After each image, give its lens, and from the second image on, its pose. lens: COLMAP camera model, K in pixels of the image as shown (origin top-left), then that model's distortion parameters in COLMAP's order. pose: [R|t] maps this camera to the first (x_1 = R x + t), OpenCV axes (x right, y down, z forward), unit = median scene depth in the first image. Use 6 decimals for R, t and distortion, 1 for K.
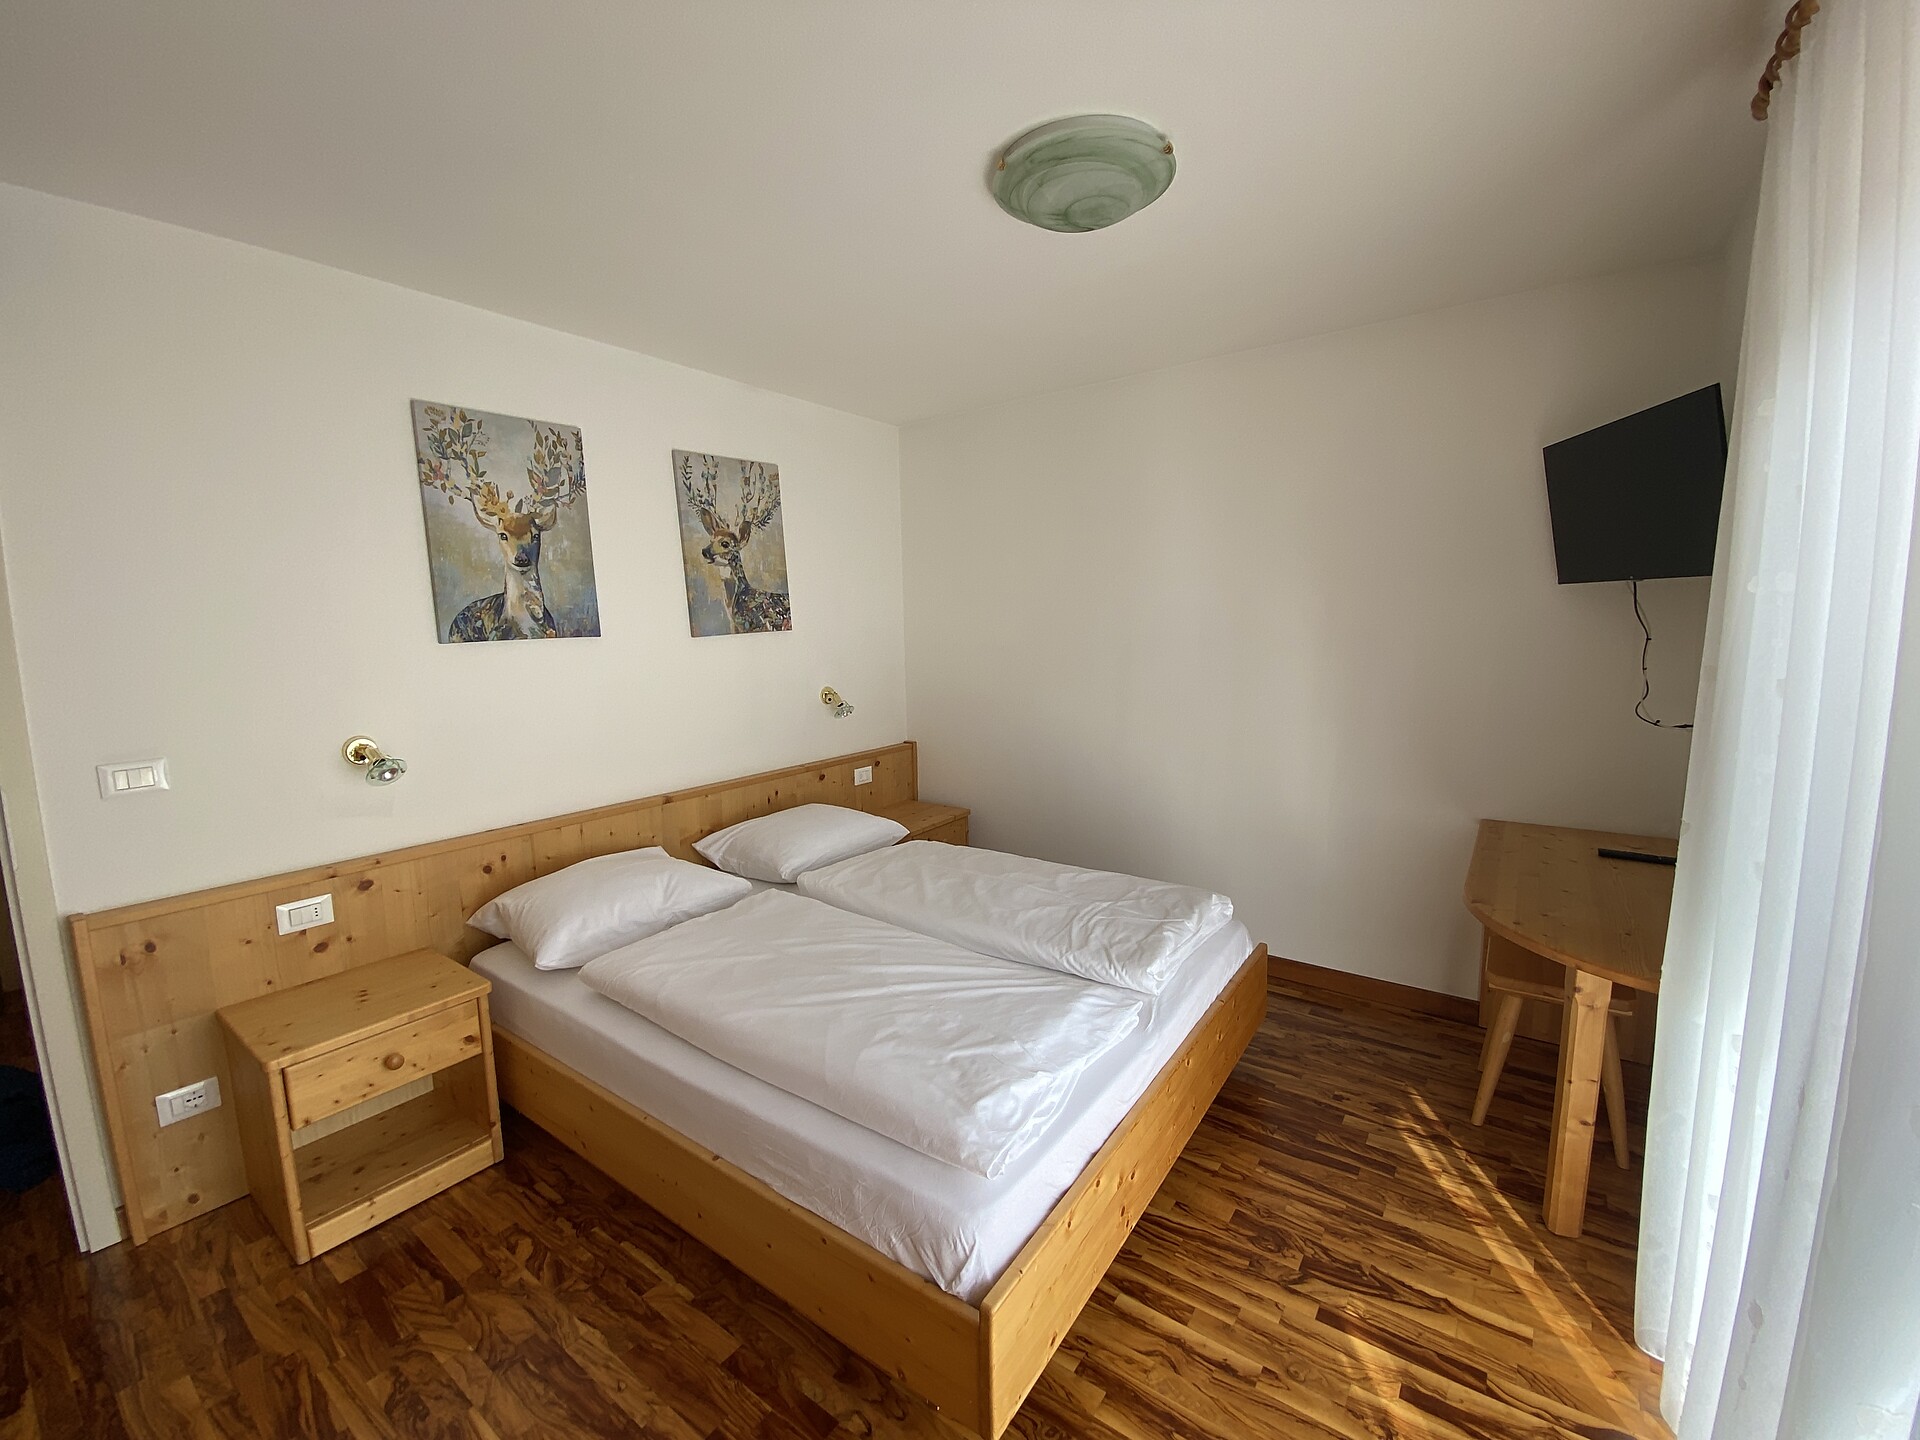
lens RADIAL K [[779.0, 0, 962.2], [0, 779.0, 722.7], [0, 0, 1]] dist [0.022456, -0.021762]
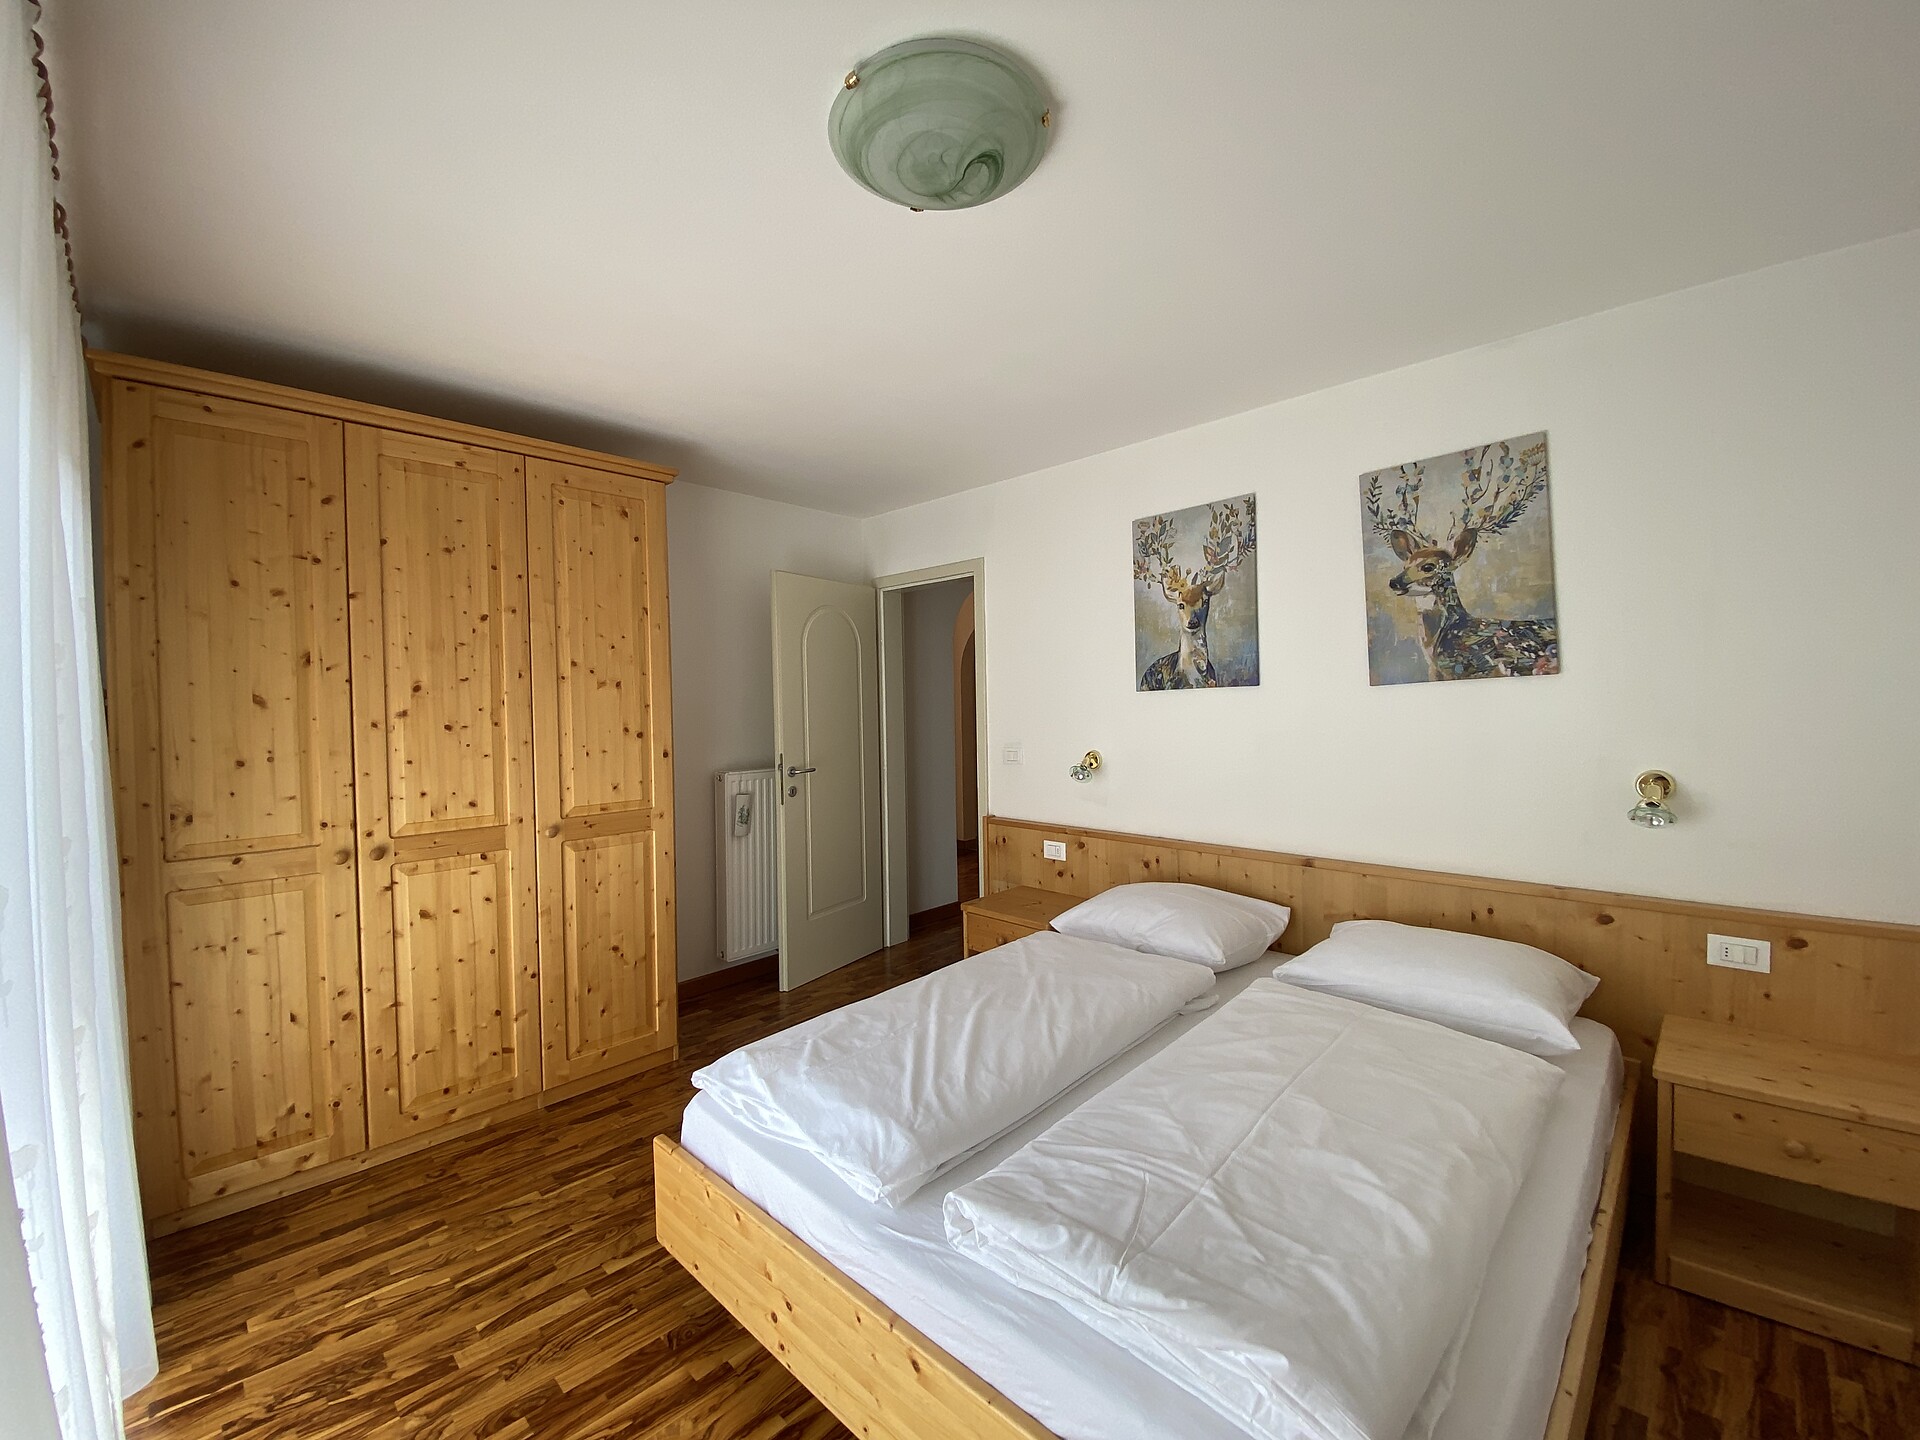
lens RADIAL K [[779.0, 0, 962.2], [0, 779.0, 722.7], [0, 0, 1]] dist [0.022456, -0.021762]
pose [[-0.153745, 0.048635, -0.986913, 0.663933], [-0.101871, 0.992686, 0.064789, -0.093512], [0.982845, 0.110499, -0.147666, 0.815332]]
